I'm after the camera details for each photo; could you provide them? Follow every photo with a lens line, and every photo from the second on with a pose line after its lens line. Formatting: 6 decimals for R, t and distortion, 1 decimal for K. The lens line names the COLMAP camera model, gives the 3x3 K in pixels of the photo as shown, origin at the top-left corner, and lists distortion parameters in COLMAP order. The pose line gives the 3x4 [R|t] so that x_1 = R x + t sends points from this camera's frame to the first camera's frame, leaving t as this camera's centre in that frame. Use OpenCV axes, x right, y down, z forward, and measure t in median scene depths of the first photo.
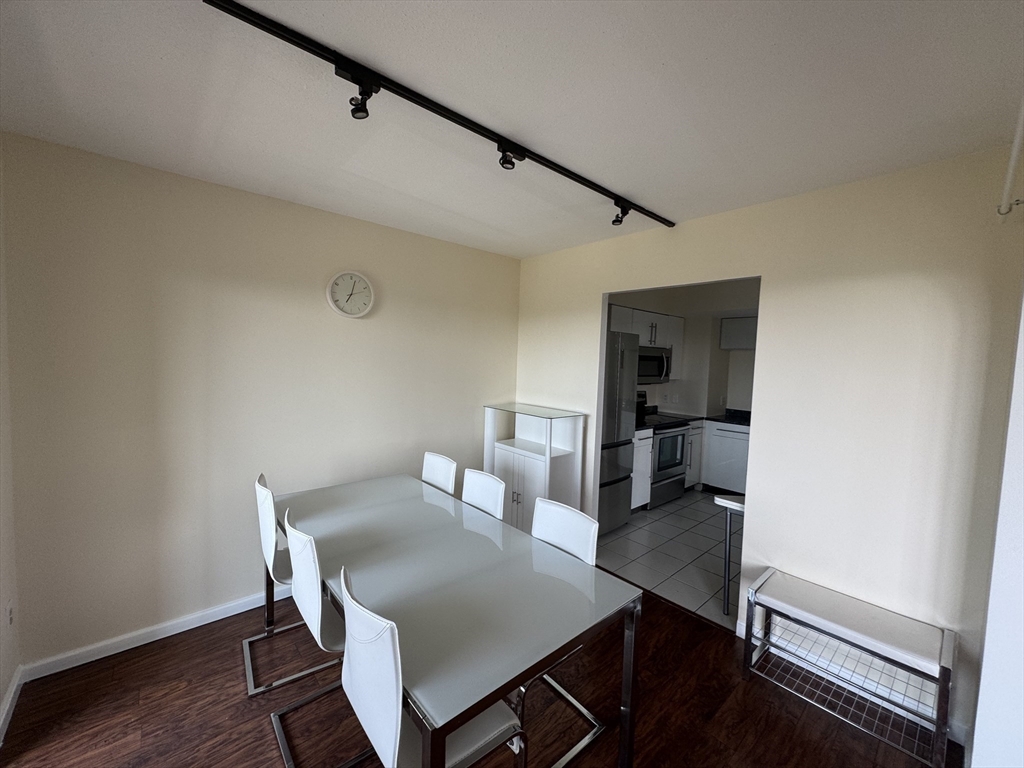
lens RADIAL K [[408.2, 0, 512.0], [0, 408.2, 384.0], [0, 0, 1]] dist [-0.002100, -0.000196]
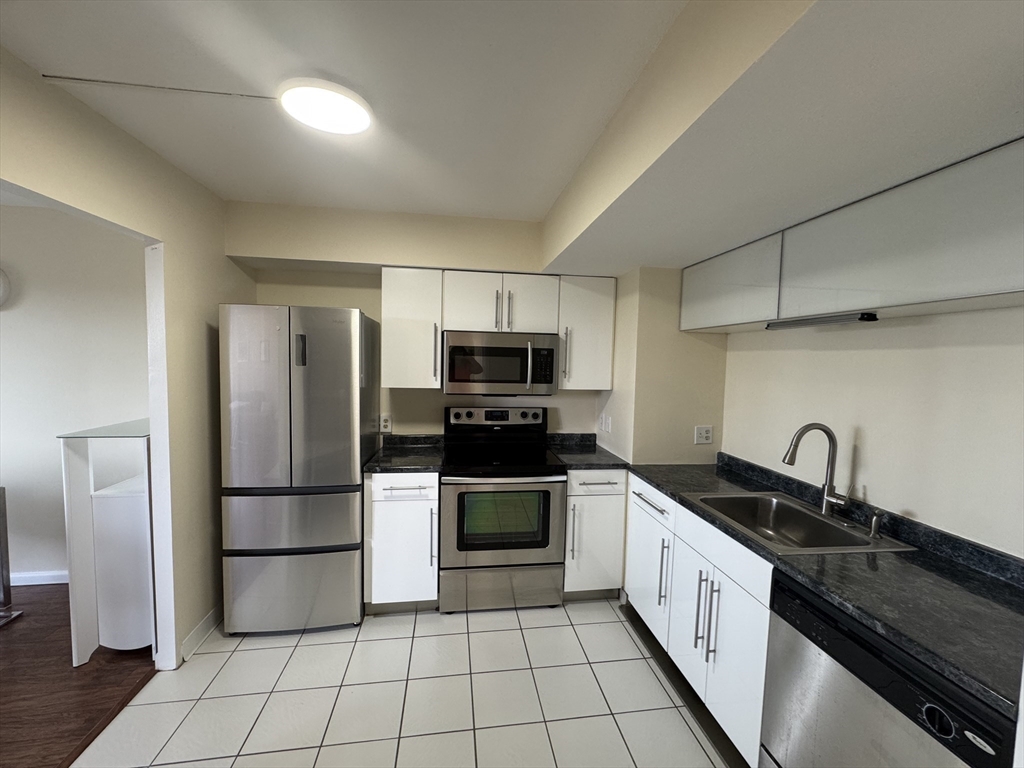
lens RADIAL K [[408.2, 0, 512.0], [0, 408.2, 384.0], [0, 0, 1]] dist [-0.002100, -0.000196]
pose [[0.840159, 0.023331, -0.541837, 0.661030], [-0.032108, 0.999462, -0.006749, -0.012755], [0.541388, 0.023068, 0.840456, 0.507910]]
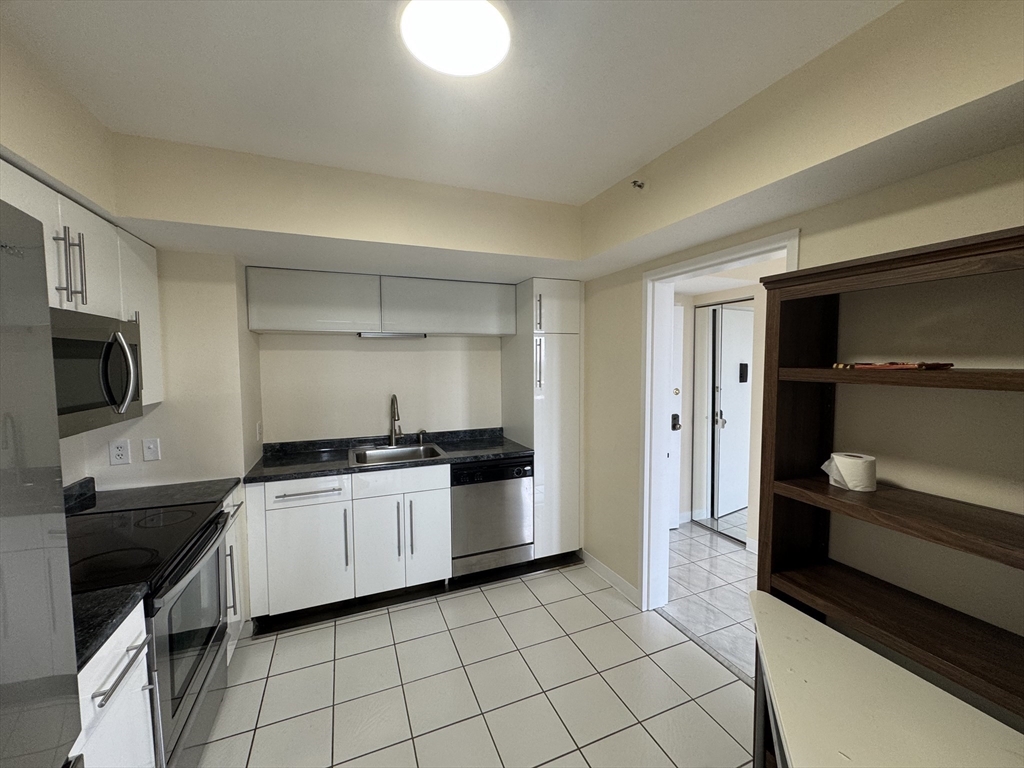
lens RADIAL K [[408.2, 0, 512.0], [0, 408.2, 384.0], [0, 0, 1]] dist [-0.002100, -0.000196]
pose [[0.322218, -0.085552, 0.942792, 0.155564], [0.075111, 0.995079, 0.064626, -0.031715], [-0.943681, 0.049990, 0.327058, 0.587916]]
